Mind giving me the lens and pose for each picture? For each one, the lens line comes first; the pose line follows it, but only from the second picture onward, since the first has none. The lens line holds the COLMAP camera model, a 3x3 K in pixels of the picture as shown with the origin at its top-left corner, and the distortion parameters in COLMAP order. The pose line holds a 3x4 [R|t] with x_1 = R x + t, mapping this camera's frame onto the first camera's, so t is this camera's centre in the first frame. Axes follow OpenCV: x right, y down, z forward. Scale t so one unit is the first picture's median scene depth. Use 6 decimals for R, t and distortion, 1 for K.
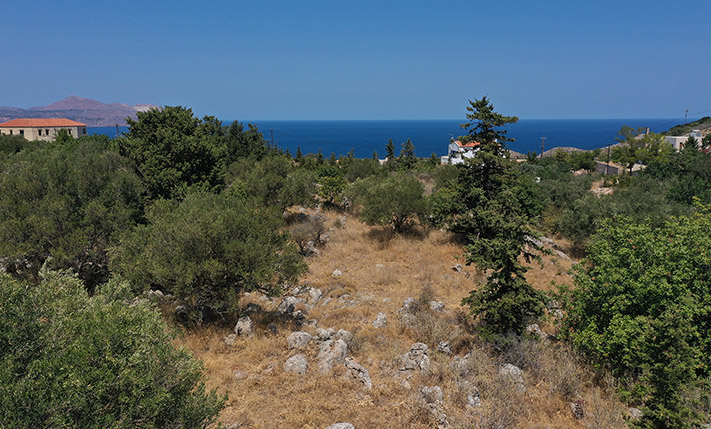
lens RADIAL K [[587.7, 0, 355.0], [0, 587.7, 215.7], [0, 0, 1]] dist [0.000611, 0.000782]
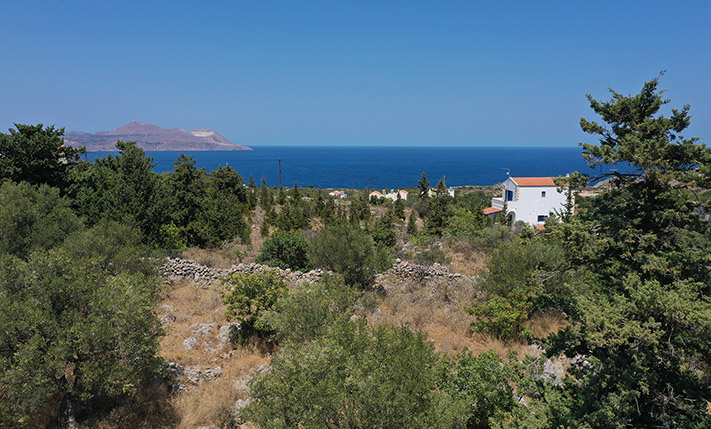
lens RADIAL K [[587.7, 0, 355.6], [0, 587.7, 212.6], [0, 0, 1]] dist [0.000611, 0.000782]
pose [[0.996389, 0.017247, -0.083138, 0.102720], [-0.021288, 0.998622, -0.047973, -0.121360], [0.082196, 0.049570, 0.995383, 0.696961]]
